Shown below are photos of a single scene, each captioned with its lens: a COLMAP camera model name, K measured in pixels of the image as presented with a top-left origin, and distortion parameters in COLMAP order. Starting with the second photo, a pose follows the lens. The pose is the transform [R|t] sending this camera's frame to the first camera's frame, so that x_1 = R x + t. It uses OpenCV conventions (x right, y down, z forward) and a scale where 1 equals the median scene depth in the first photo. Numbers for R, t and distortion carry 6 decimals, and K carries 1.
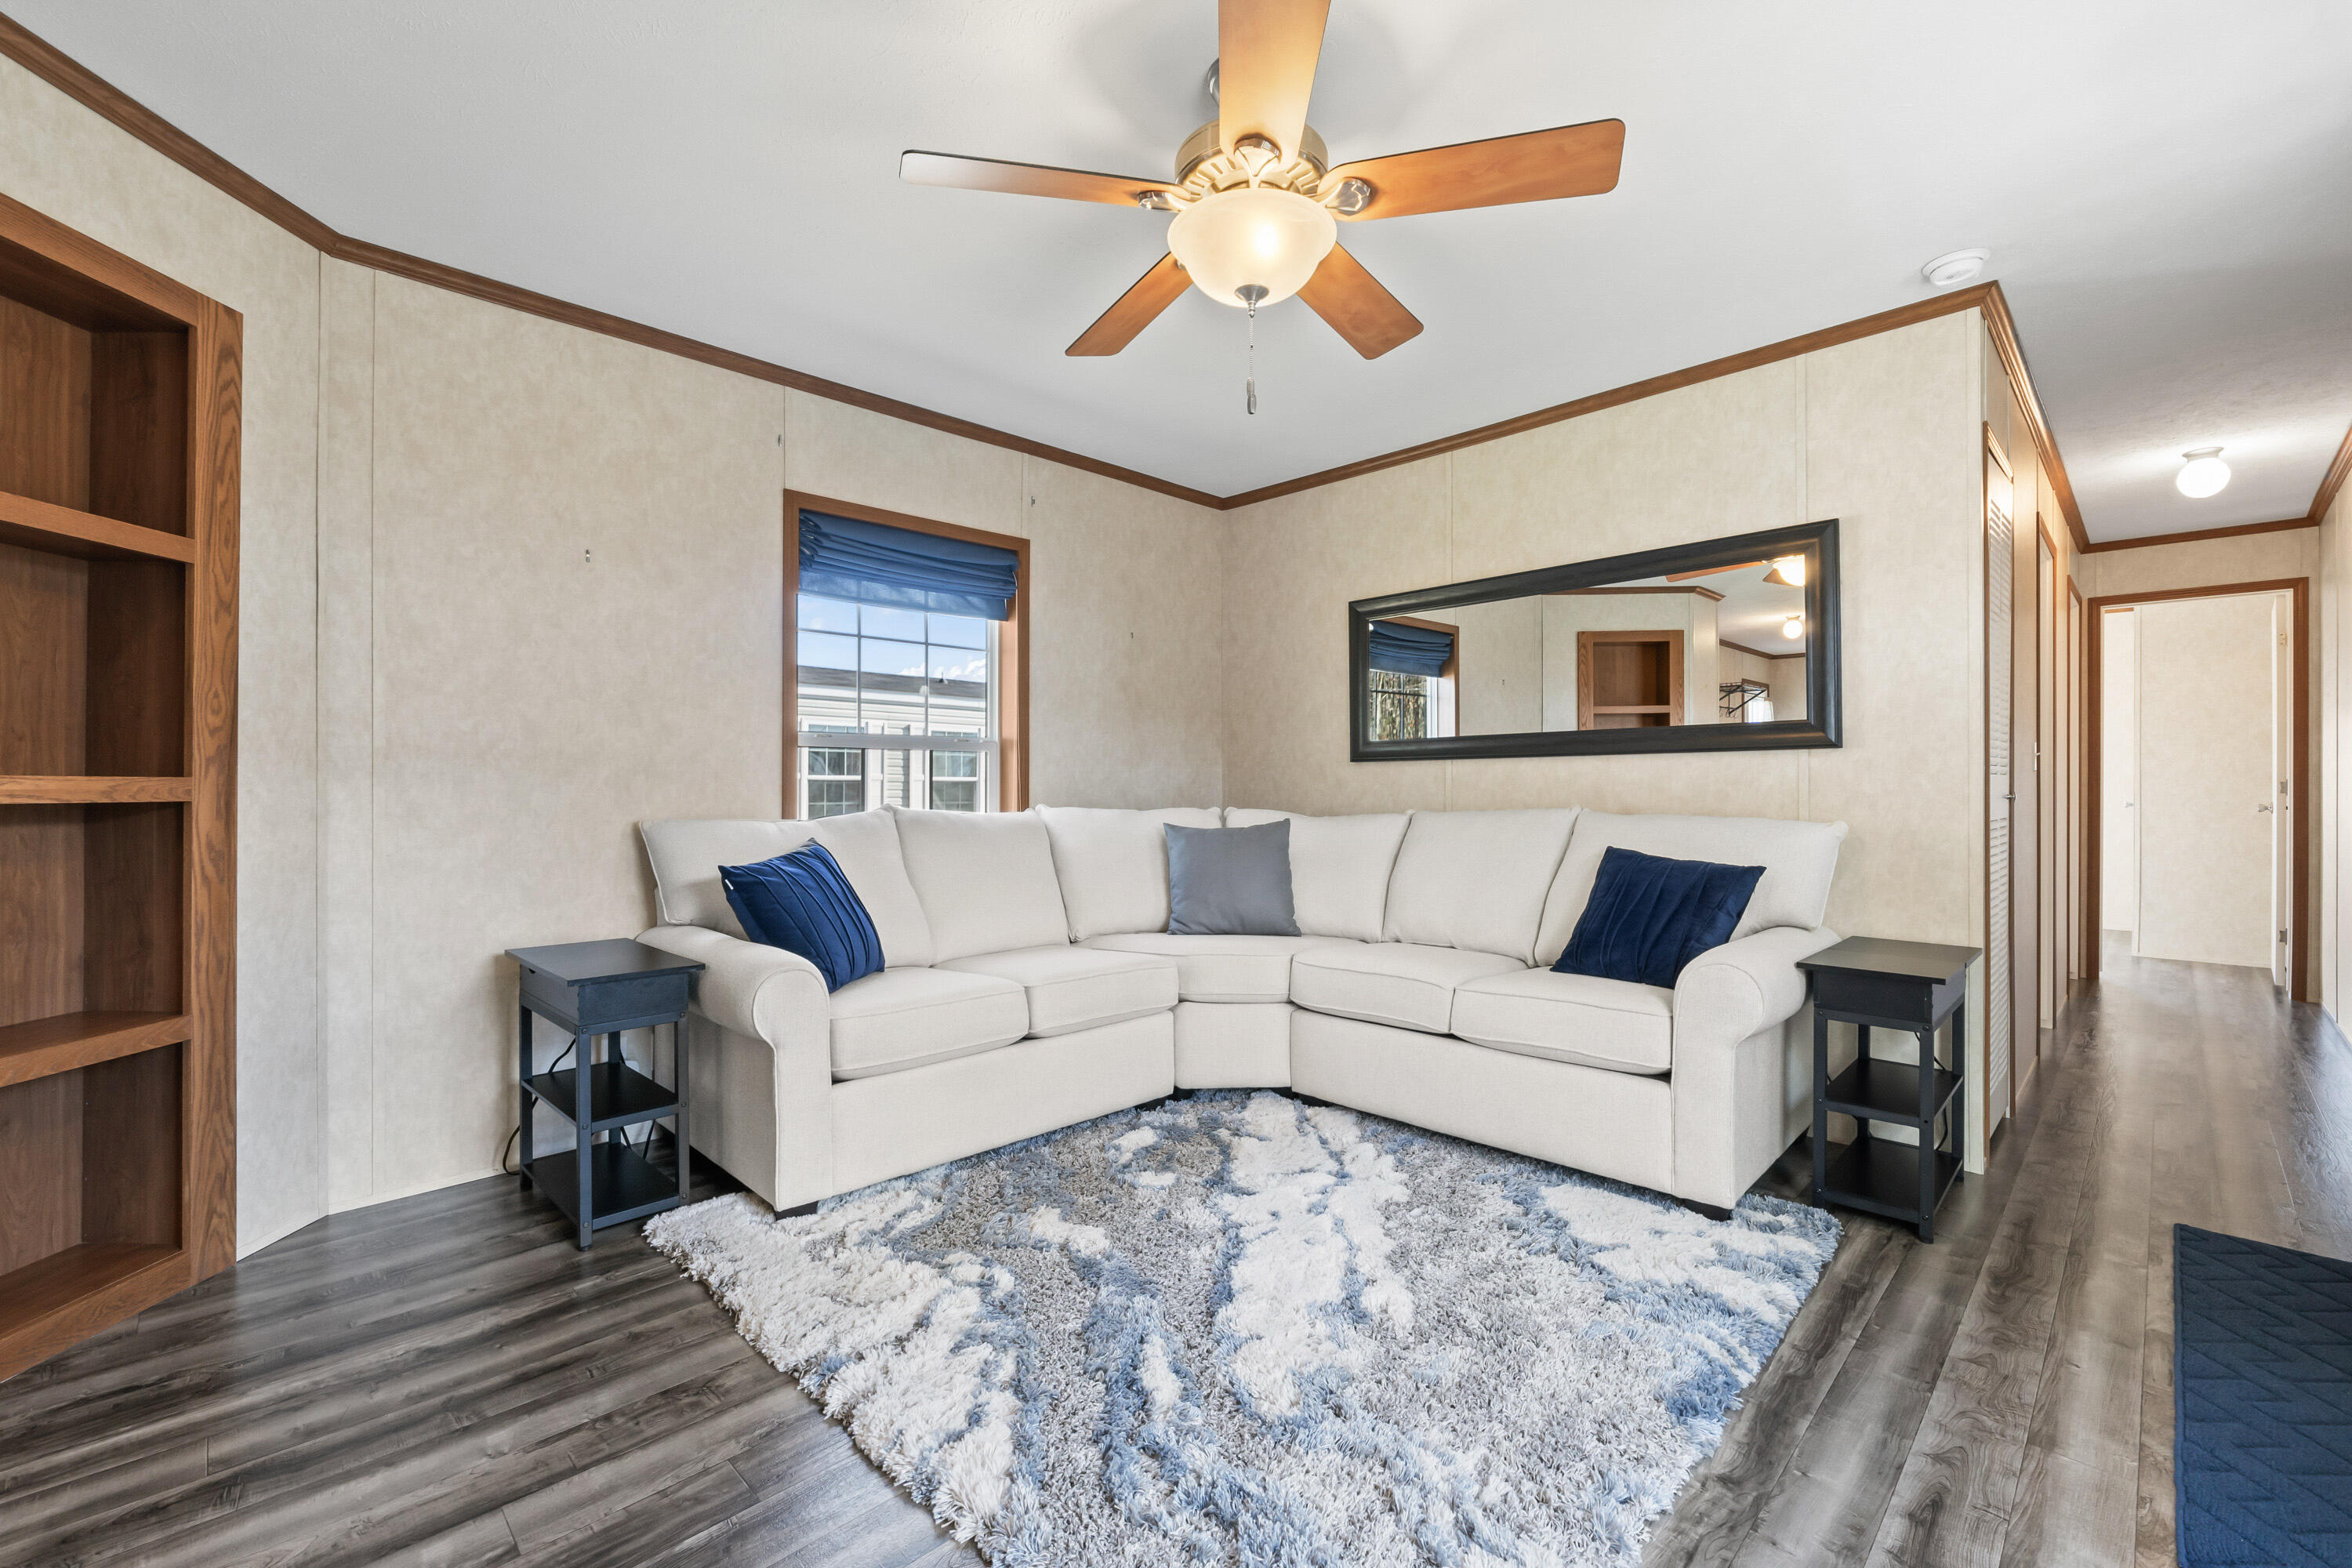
lens RADIAL K [[982.8, 0, 1155.1], [0, 982.8, 777.3], [0, 0, 1]] dist [-0.007553, 0.000444]
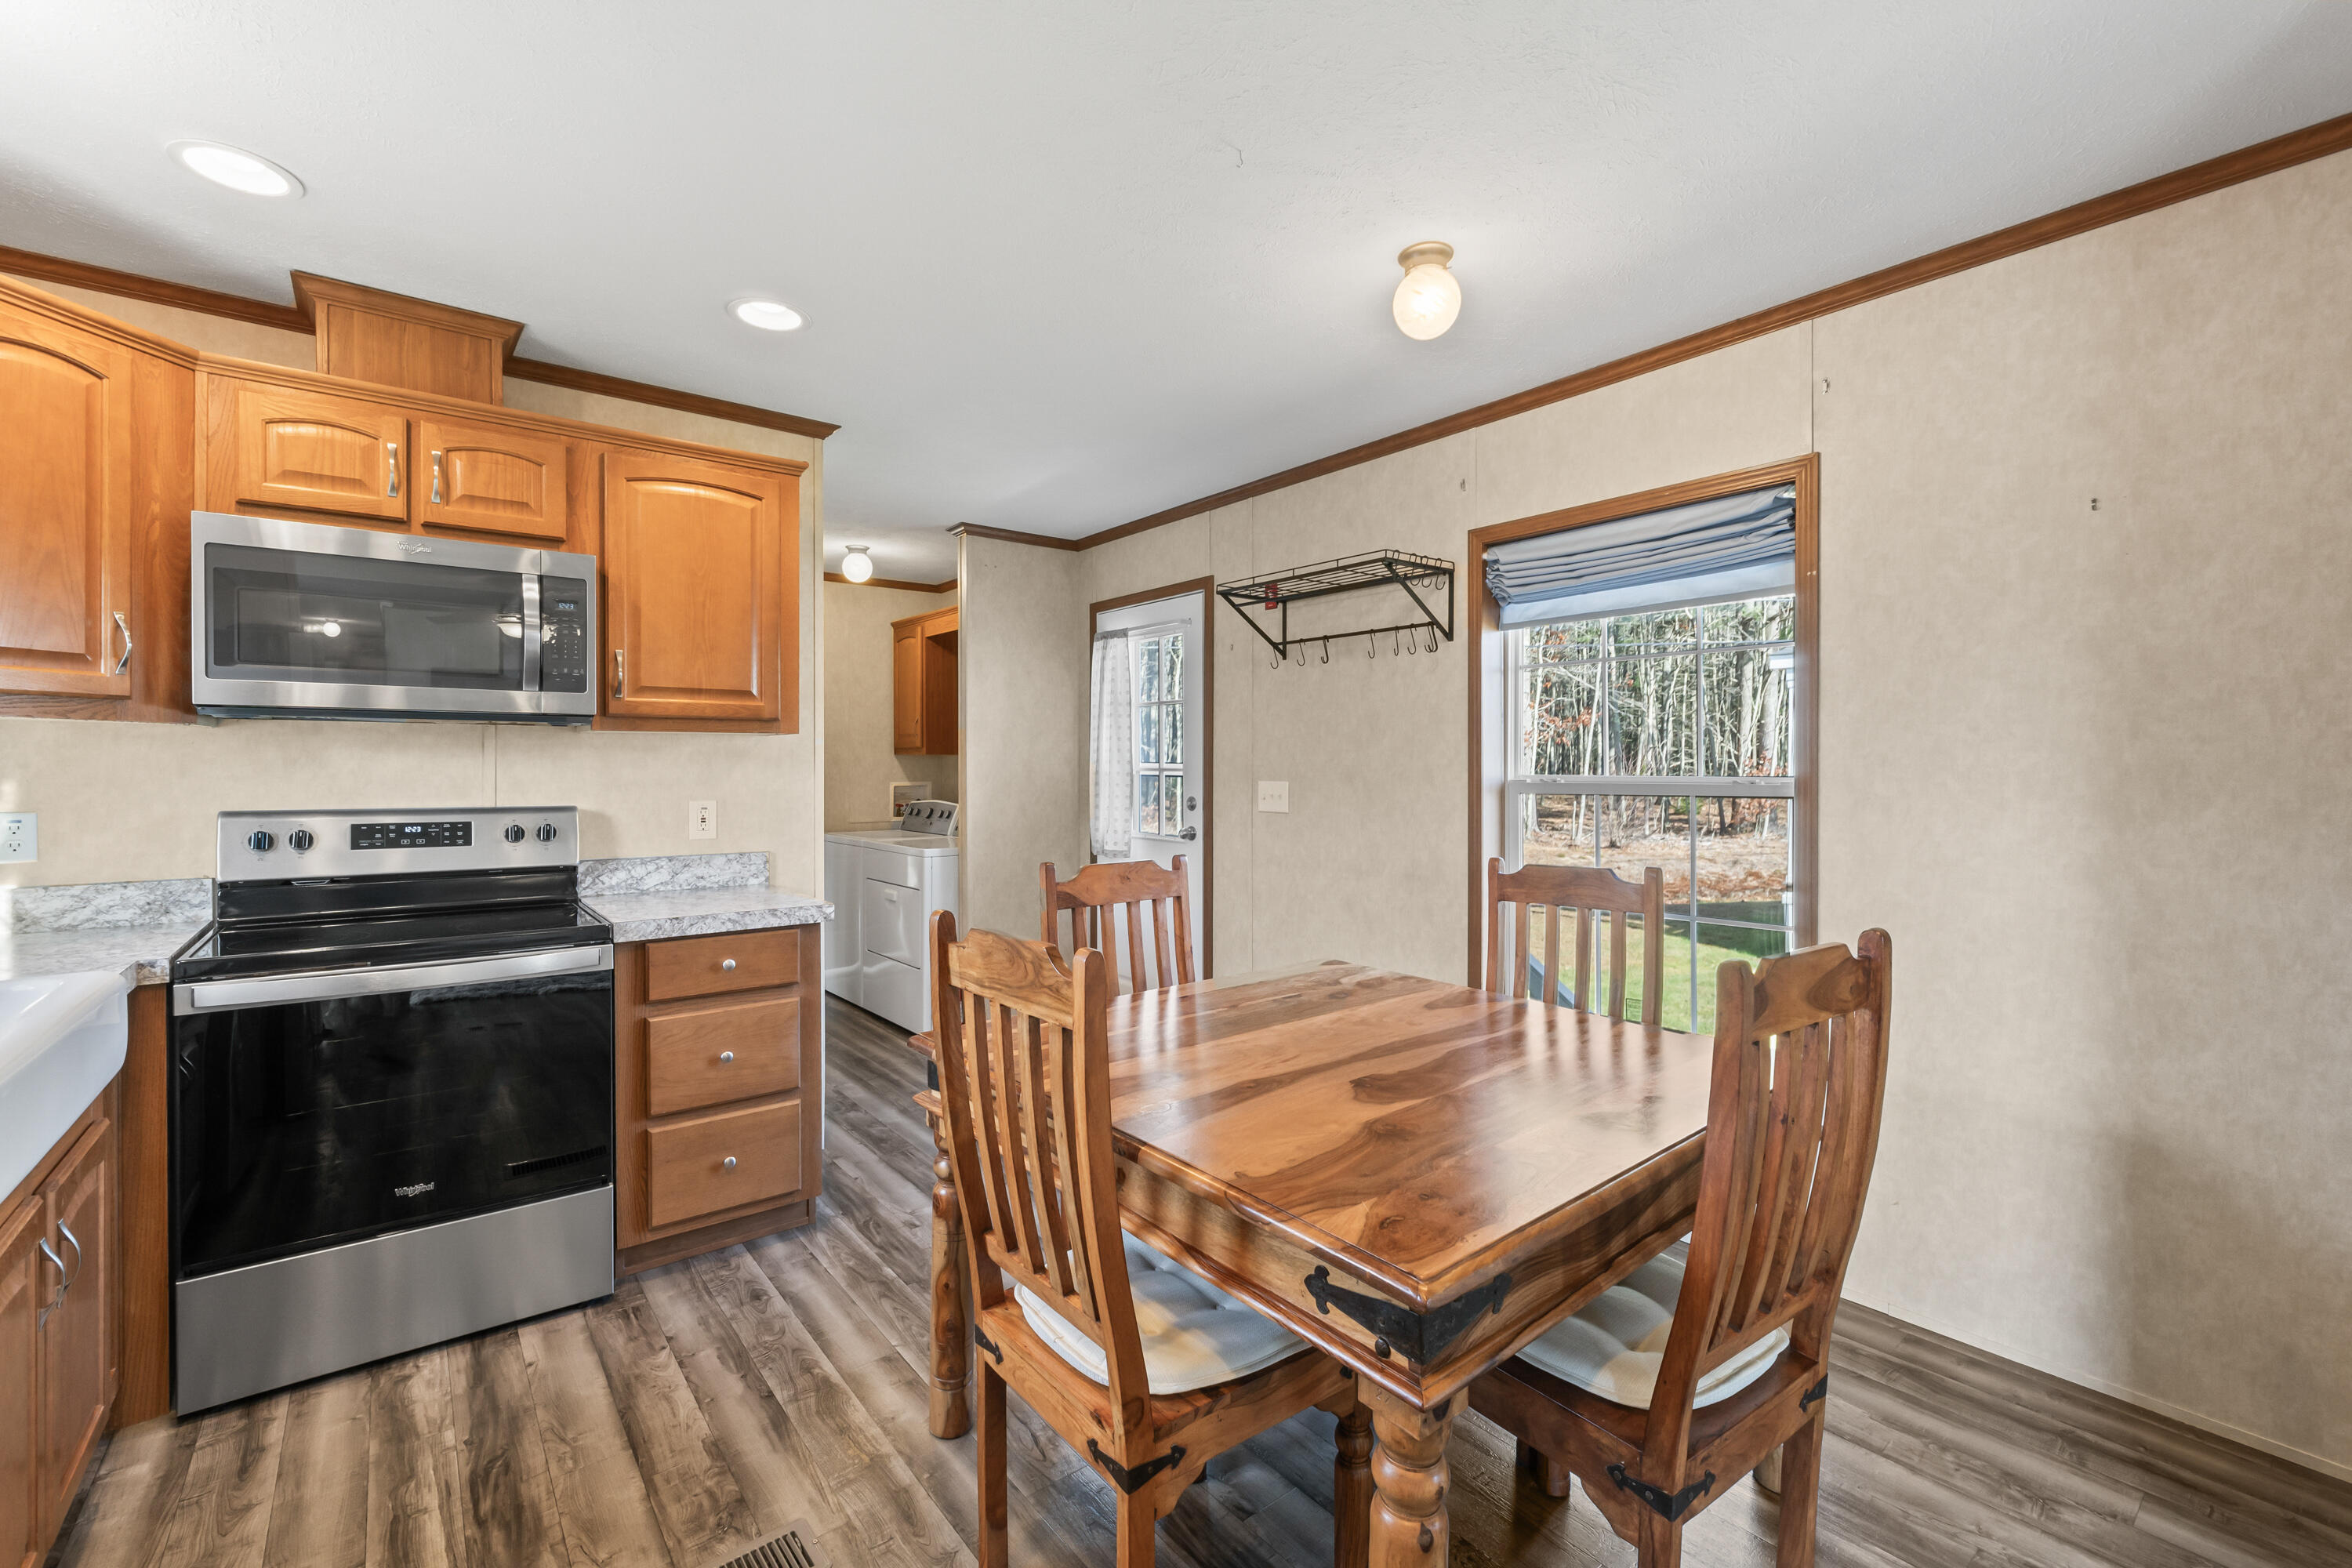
lens RADIAL K [[982.8, 0, 1170.2], [0, 982.8, 772.4], [0, 0, 1]] dist [-0.007553, 0.000444]
pose [[-0.091943, -0.019690, -0.995570, 0.986836], [-0.016999, 0.999690, -0.018201, -0.064716], [0.995619, 0.015250, -0.092249, 1.155504]]
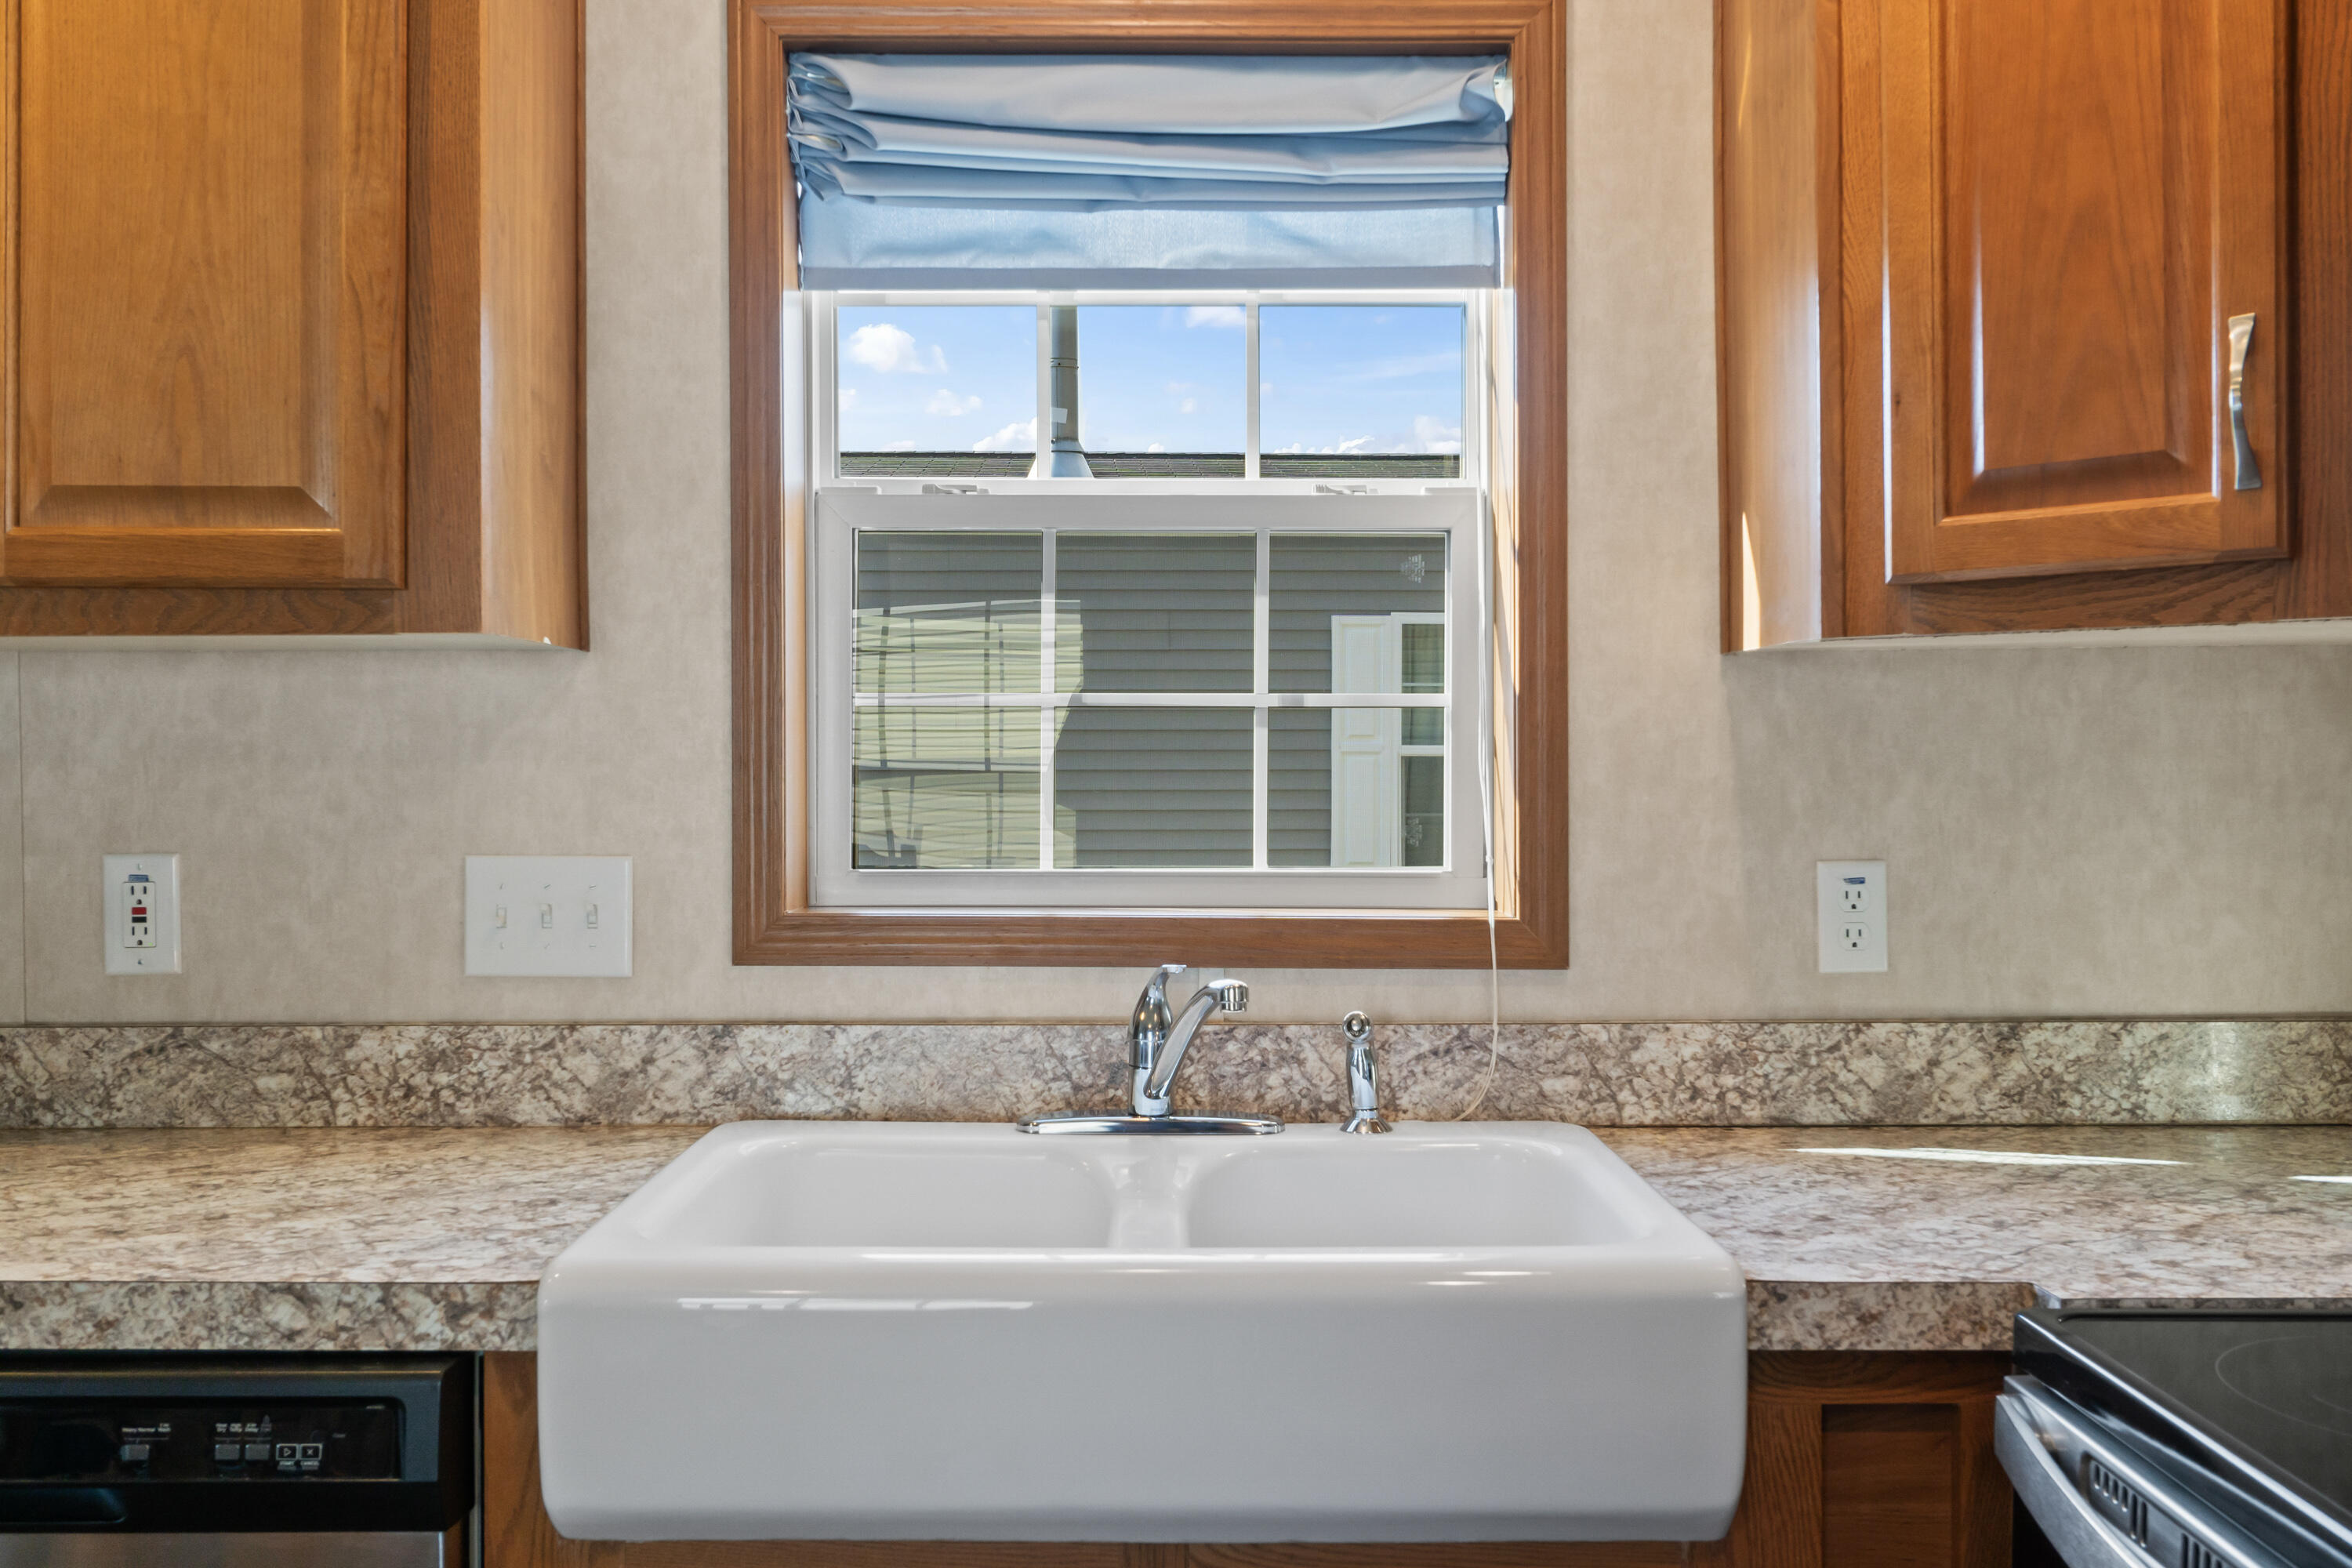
lens RADIAL K [[1997.2, 0, 1164.7], [0, 1997.2, 779.8], [0, 0, 1]] dist [0.003521, -0.007000]
pose [[-0.725842, -0.029676, 0.687221, 0.206465], [-0.005443, 0.999285, 0.037403, -0.078520], [-0.687840, 0.023408, -0.725485, 0.904738]]
